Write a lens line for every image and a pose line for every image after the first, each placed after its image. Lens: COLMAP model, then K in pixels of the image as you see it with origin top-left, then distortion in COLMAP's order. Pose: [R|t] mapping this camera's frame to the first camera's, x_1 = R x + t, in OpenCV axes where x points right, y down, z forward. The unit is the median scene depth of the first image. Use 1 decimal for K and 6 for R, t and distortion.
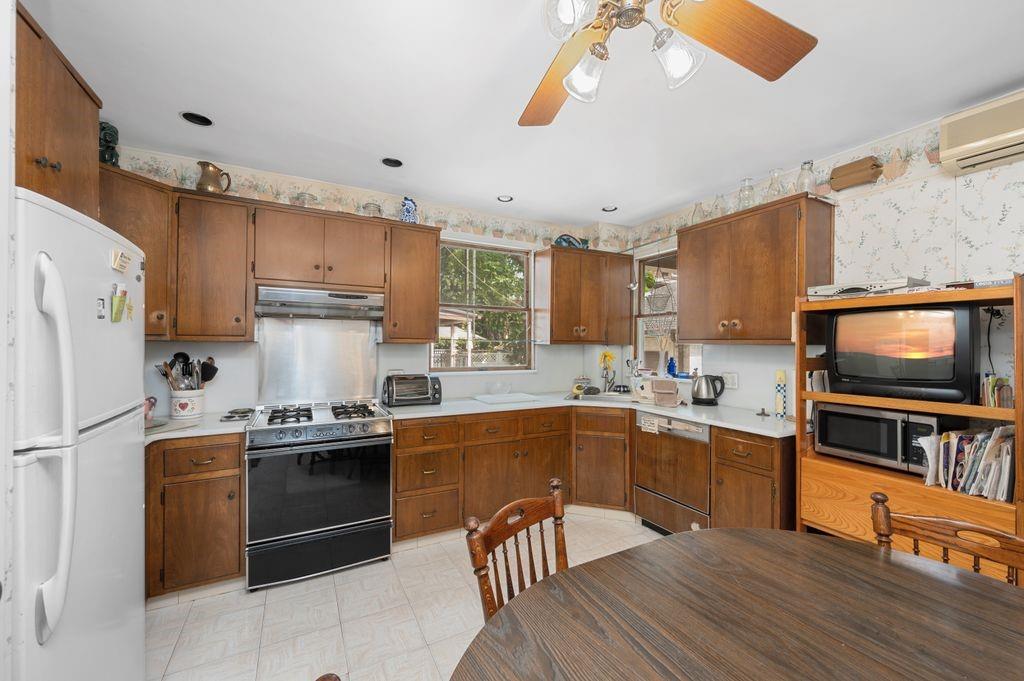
lens RADIAL K [[409.0, 0, 513.5], [0, 409.0, 340.7], [0, 0, 1]] dist [0.006899, -0.001757]
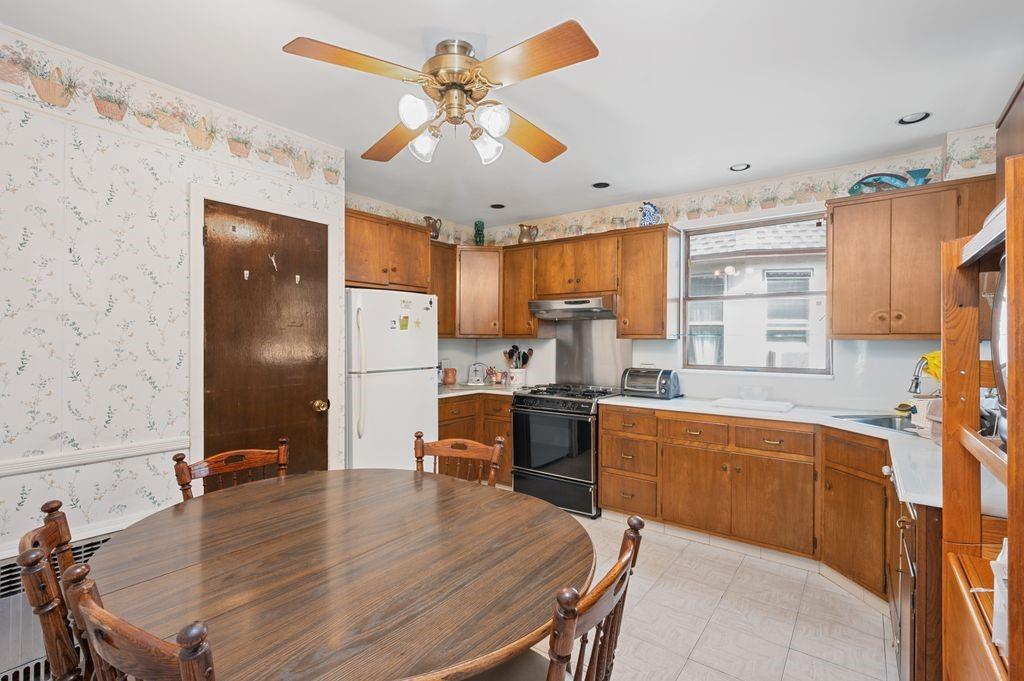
lens RADIAL K [[471.3, 0, 510.3], [0, 471.3, 342.7], [0, 0, 1]] dist [0.022246, 0.000062]
pose [[0.417580, 0.000656, -0.908640, 0.775850], [0.005704, 0.999978, 0.003344, 0.010081], [0.908622, -0.006579, 0.417567, 0.181985]]
